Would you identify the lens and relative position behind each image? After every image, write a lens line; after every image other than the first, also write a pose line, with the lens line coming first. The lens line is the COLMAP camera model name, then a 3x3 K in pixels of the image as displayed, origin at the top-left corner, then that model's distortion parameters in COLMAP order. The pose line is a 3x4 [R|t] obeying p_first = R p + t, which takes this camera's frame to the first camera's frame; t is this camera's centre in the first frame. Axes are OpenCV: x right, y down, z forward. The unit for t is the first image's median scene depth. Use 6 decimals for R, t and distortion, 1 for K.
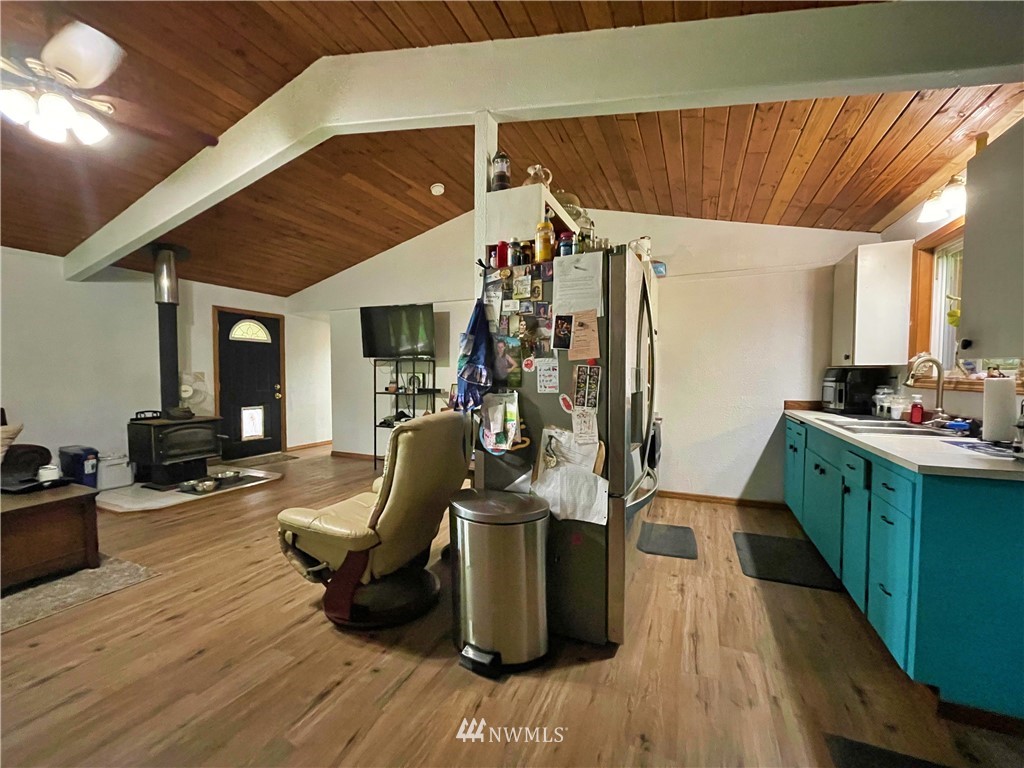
lens RADIAL K [[413.2, 0, 506.9], [0, 413.2, 391.0], [0, 0, 1]] dist [-0.000837, 0.000882]
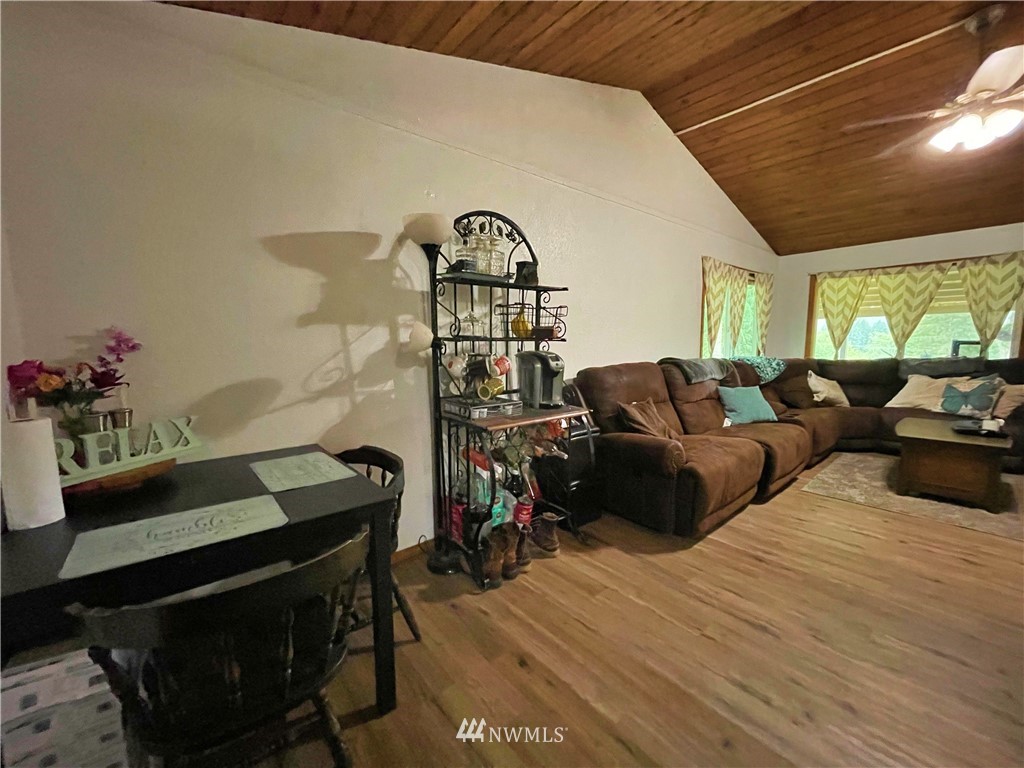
lens RADIAL K [[413.2, 0, 505.6], [0, 413.2, 390.3], [0, 0, 1]] dist [-0.000837, 0.000882]
pose [[-0.428247, 0.108169, -0.897164, 0.636072], [-0.031733, 0.990398, 0.134557, -0.013248], [0.903104, 0.086093, -0.420702, 0.293400]]
